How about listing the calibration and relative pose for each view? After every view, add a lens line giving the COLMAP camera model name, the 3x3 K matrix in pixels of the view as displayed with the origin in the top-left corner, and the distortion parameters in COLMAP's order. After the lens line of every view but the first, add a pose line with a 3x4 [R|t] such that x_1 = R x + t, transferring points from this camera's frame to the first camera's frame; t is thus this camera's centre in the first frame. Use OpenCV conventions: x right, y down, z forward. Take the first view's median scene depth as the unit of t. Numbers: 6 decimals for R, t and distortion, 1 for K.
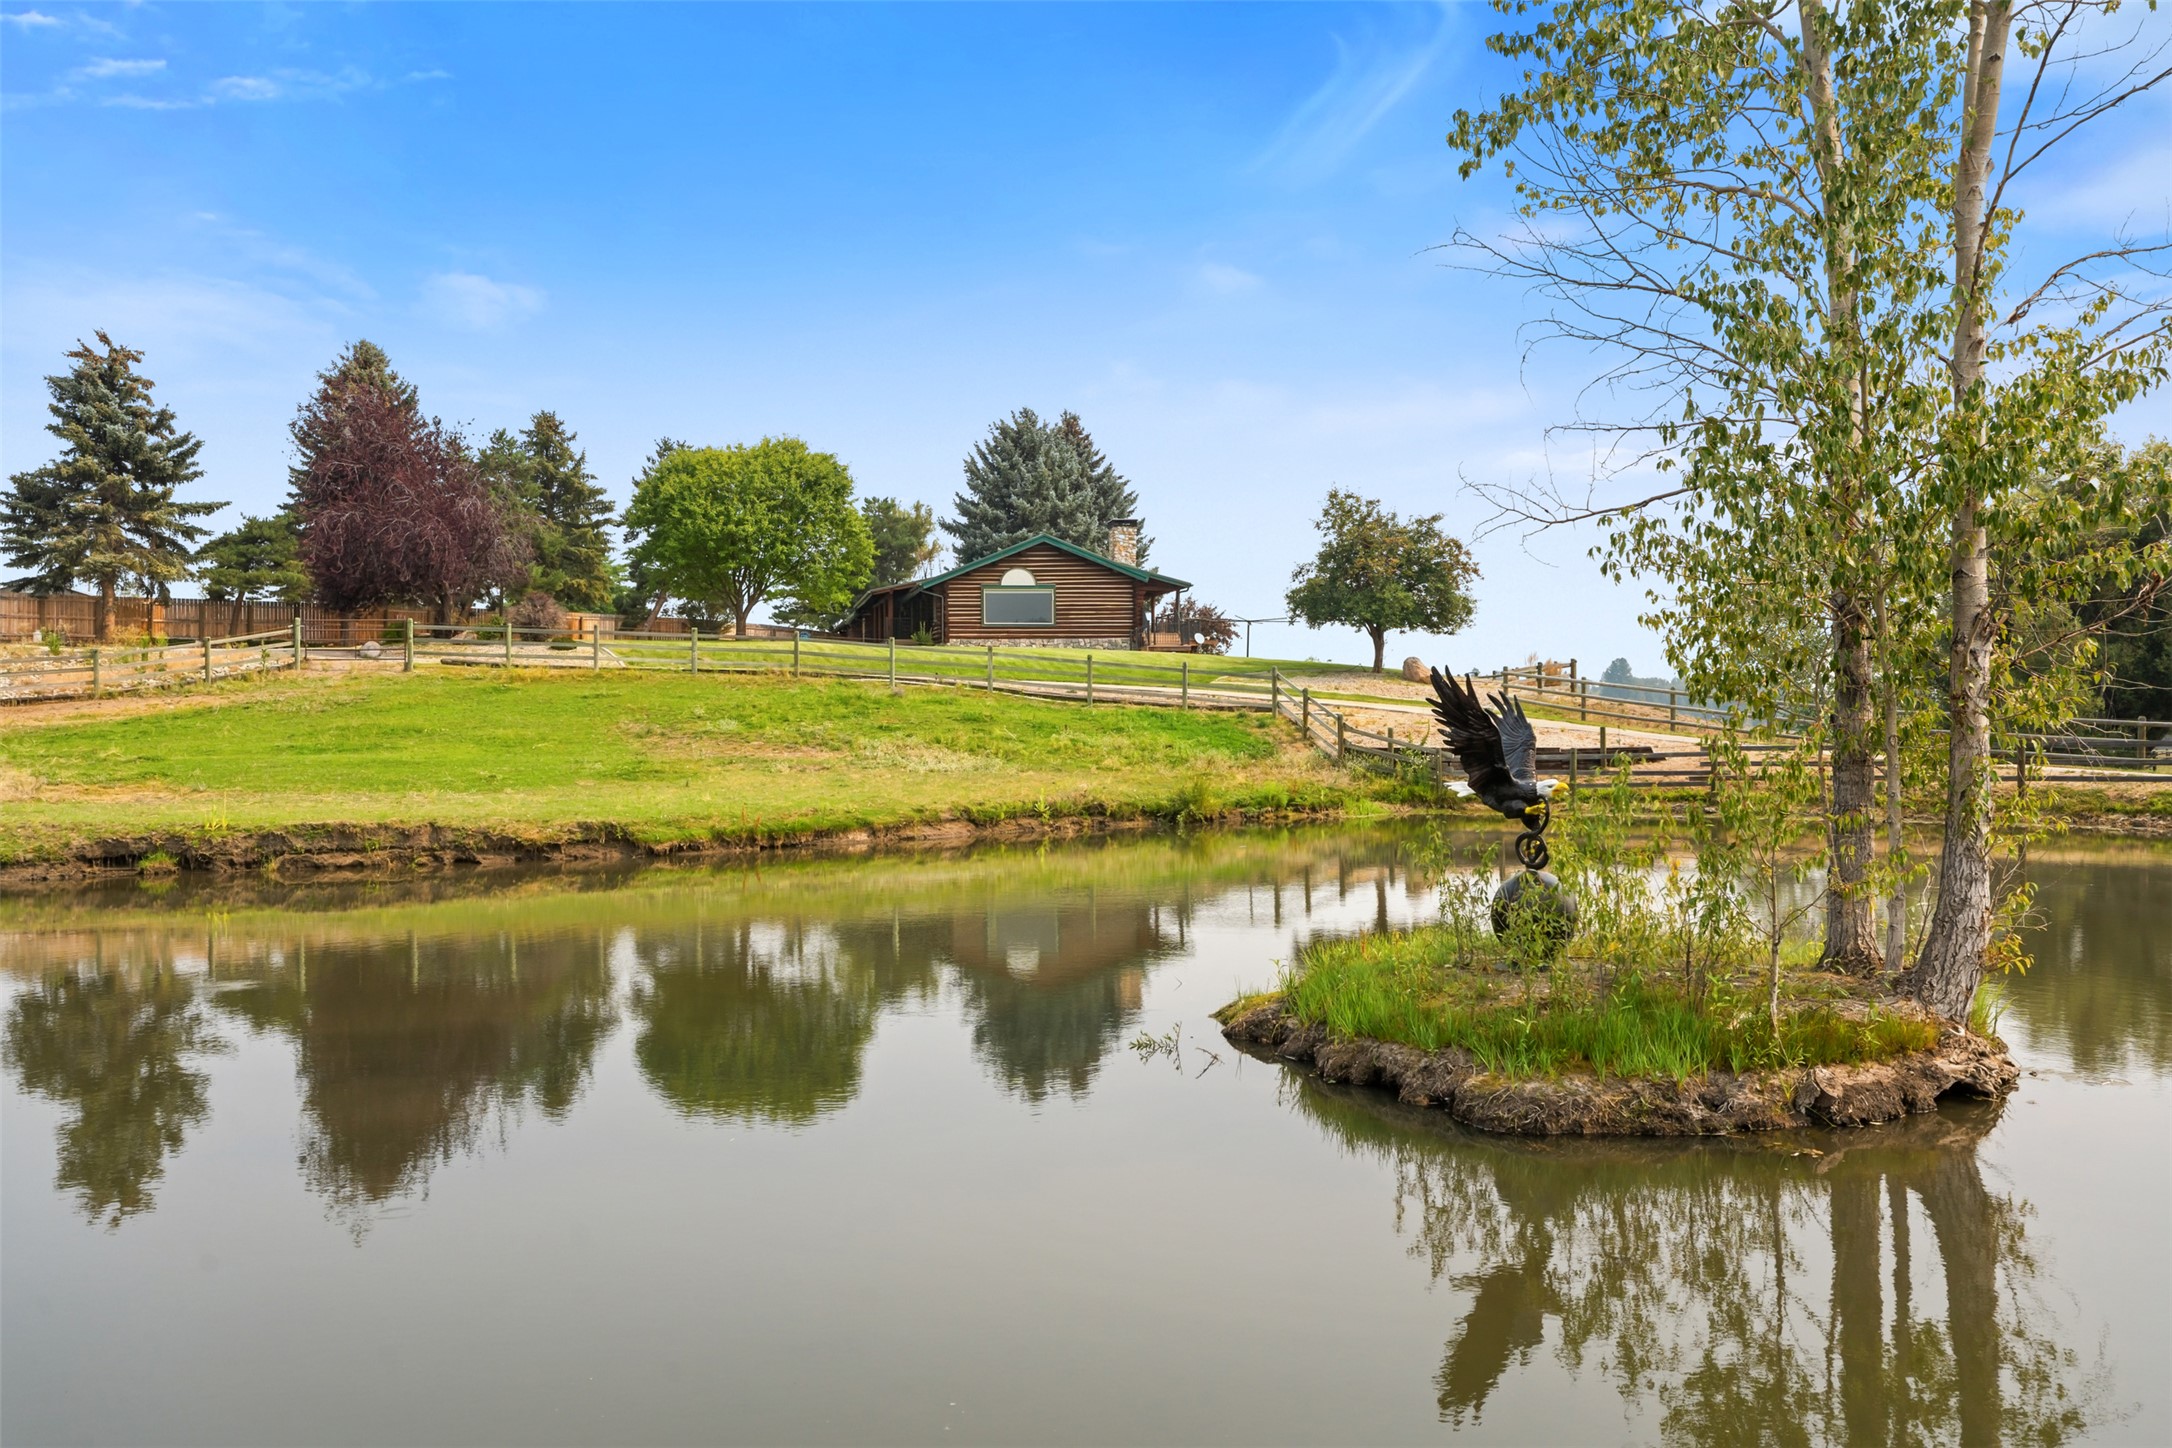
lens RADIAL K [[1741.4, 0, 1082.4], [0, 1741.4, 719.5], [0, 0, 1]] dist [-0.004356, 0.024409]
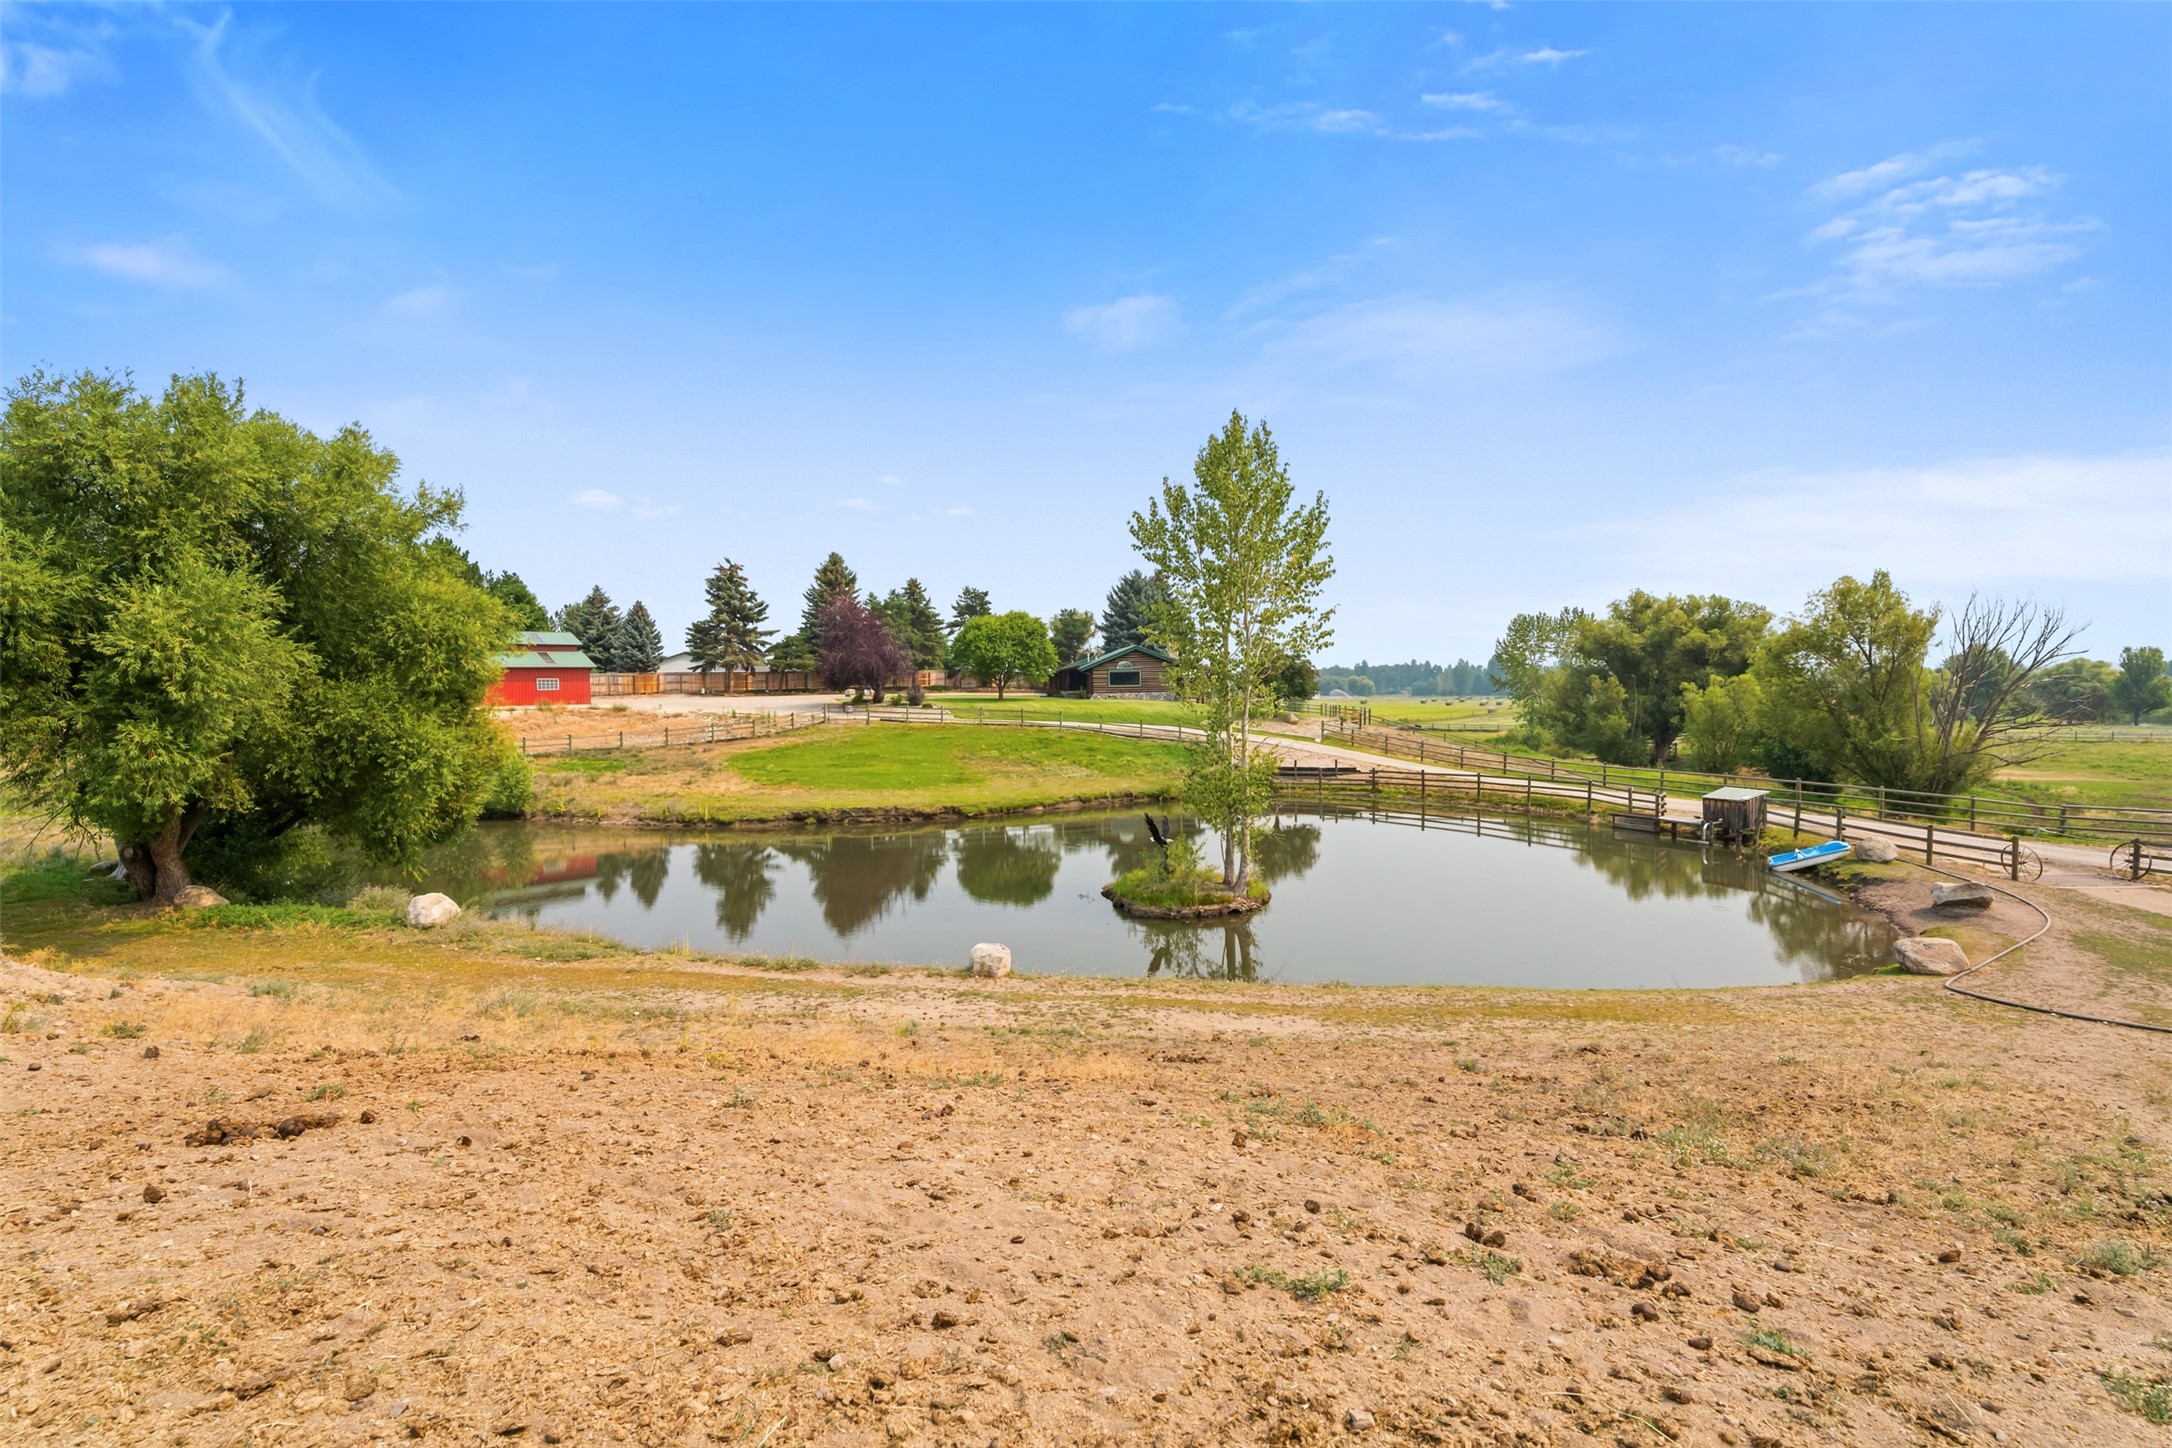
lens RADIAL K [[988.8, 0, 1087.7], [0, 988.8, 730.2], [0, 0, 1]] dist [0.000973, 0.000234]
pose [[0.993739, 0.004036, -0.111655, 0.055561], [0.001590, 0.998735, 0.050257, -0.060586], [0.111716, -0.050120, 0.992475, -0.248658]]
